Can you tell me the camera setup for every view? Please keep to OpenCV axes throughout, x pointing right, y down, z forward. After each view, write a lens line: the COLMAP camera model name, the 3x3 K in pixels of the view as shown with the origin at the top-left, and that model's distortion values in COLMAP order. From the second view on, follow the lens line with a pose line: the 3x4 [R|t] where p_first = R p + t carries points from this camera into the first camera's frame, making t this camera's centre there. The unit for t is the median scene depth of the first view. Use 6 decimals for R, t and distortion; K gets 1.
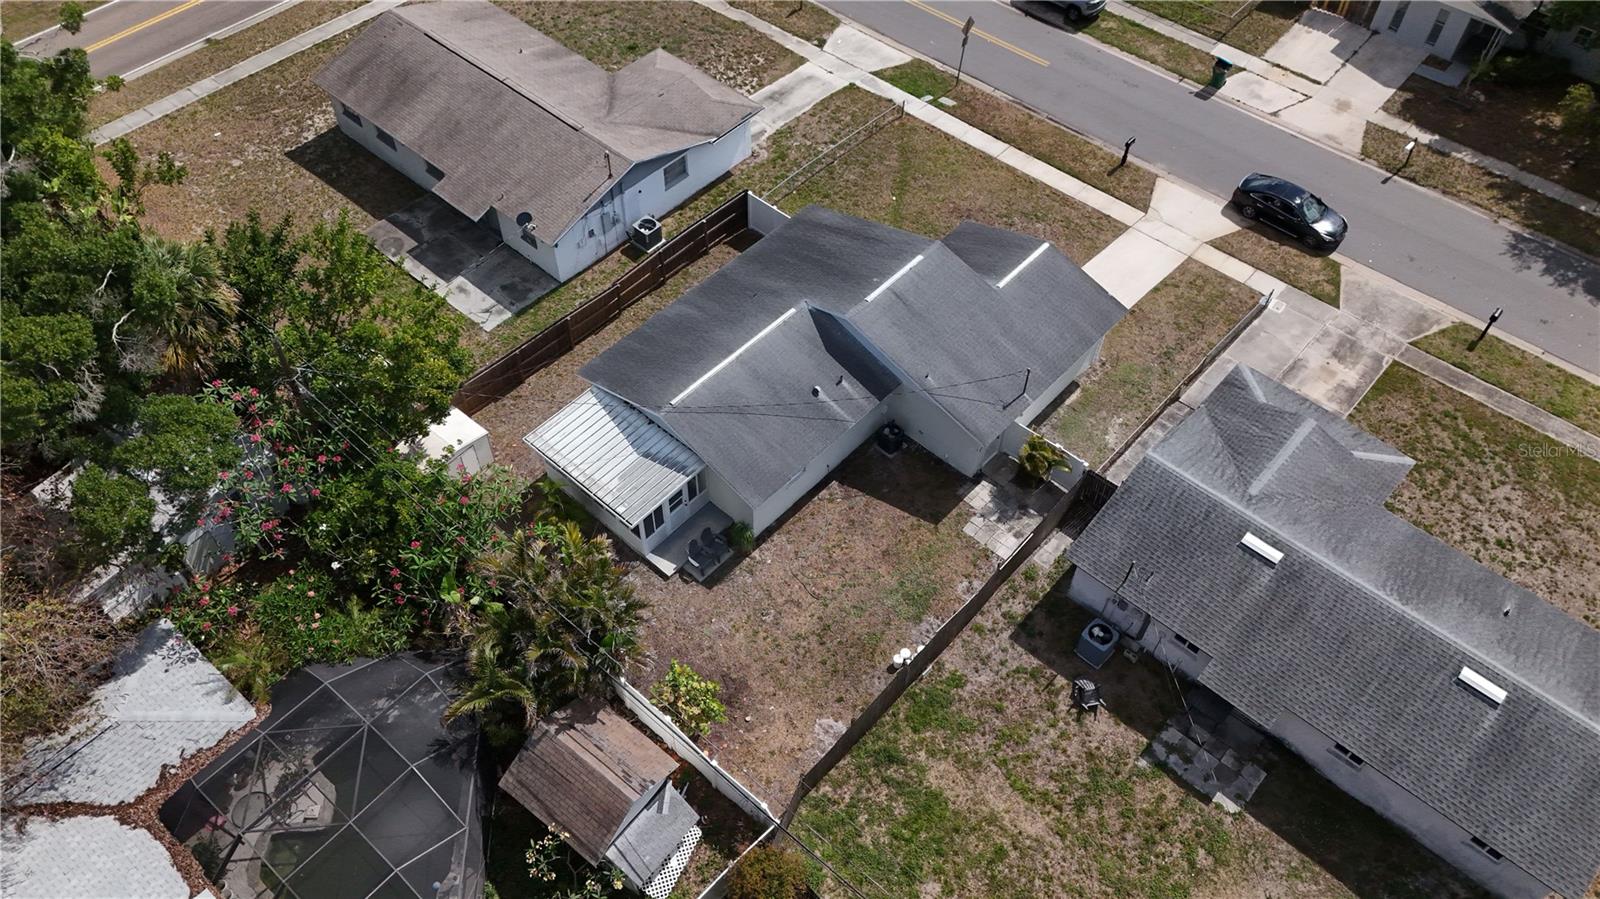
lens RADIAL K [[1181.0, 0, 800.0], [0, 1181.0, 449.5], [0, 0, 1]] dist [0.020520, -0.003755]
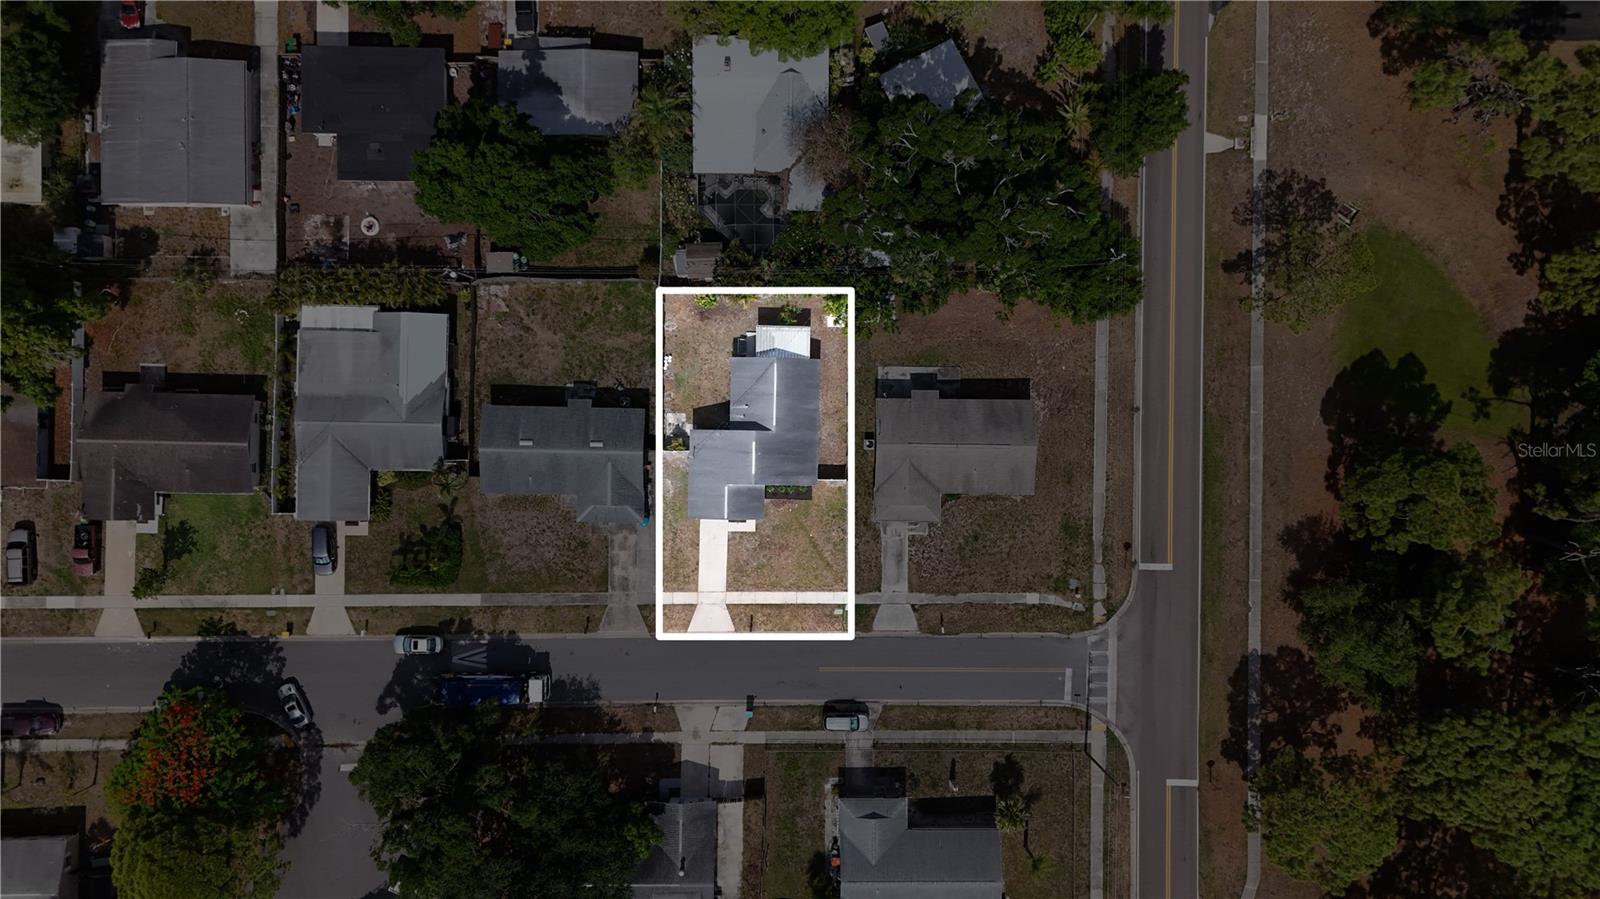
lens RADIAL K [[1181.0, 0, 800.0], [0, 1181.0, 449.5], [0, 0, 1]] dist [0.020520, -0.003755]
pose [[-0.754895, 0.654718, -0.038439, 0.077635], [-0.536358, -0.582572, 0.610680, -1.571499], [0.377429, 0.481616, 0.790944, -0.948805]]
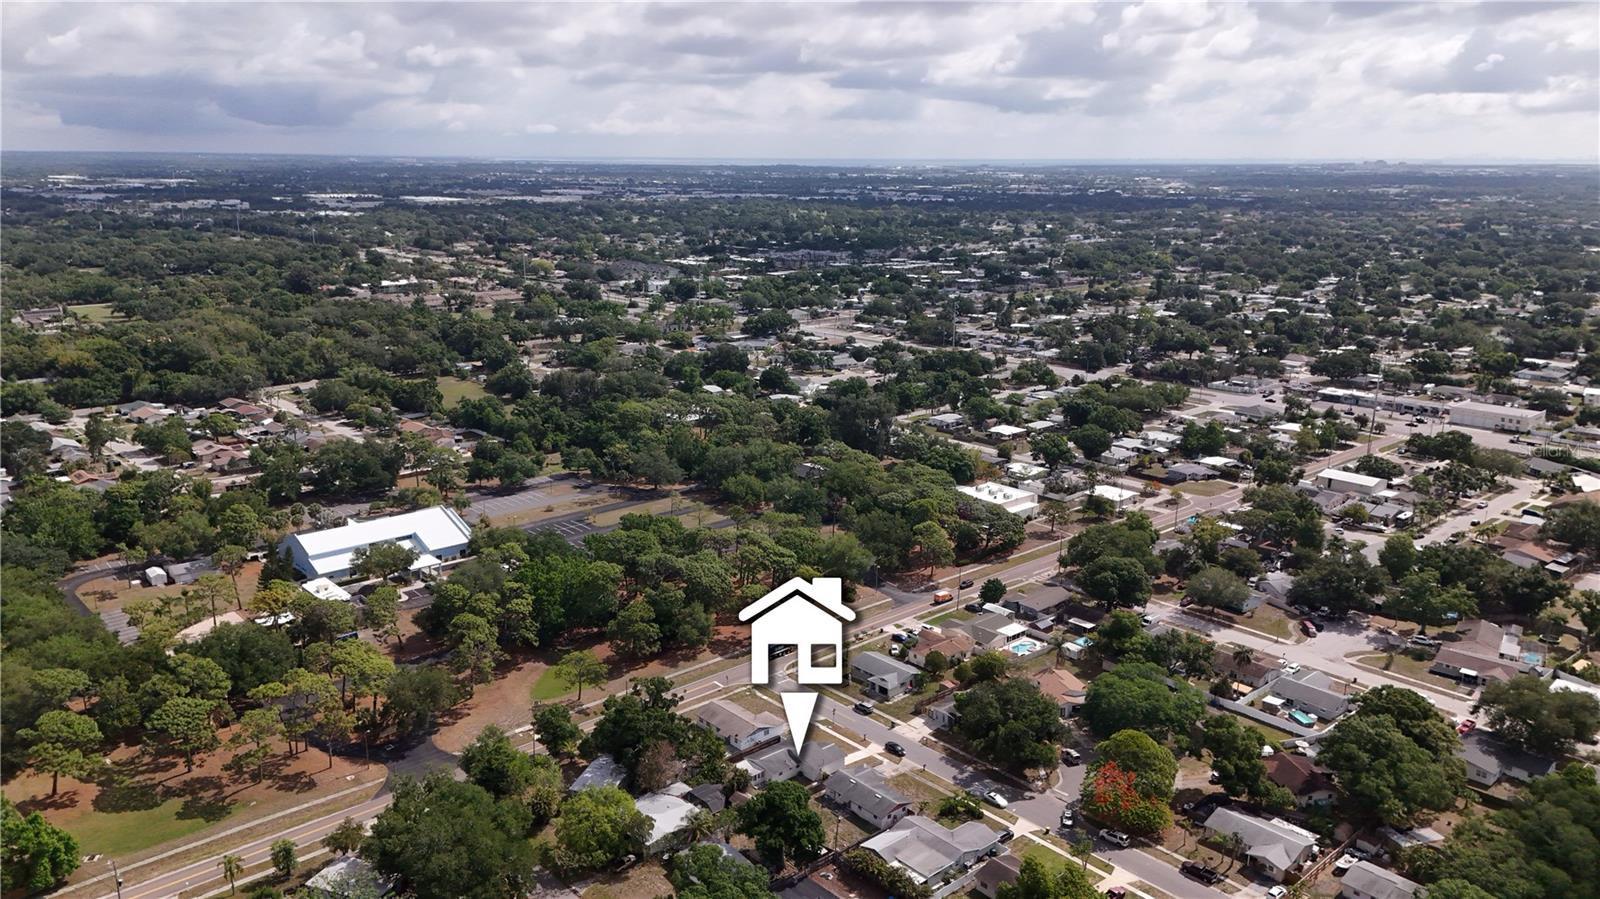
lens RADIAL K [[1181.0, 0, 800.0], [0, 1181.0, 449.5], [0, 0, 1]] dist [0.020520, -0.003755]
pose [[0.993186, 0.028156, -0.113089, 0.543254], [-0.090932, 0.794154, -0.600875, 1.737445], [0.072892, 0.607064, 0.791303, -3.514754]]
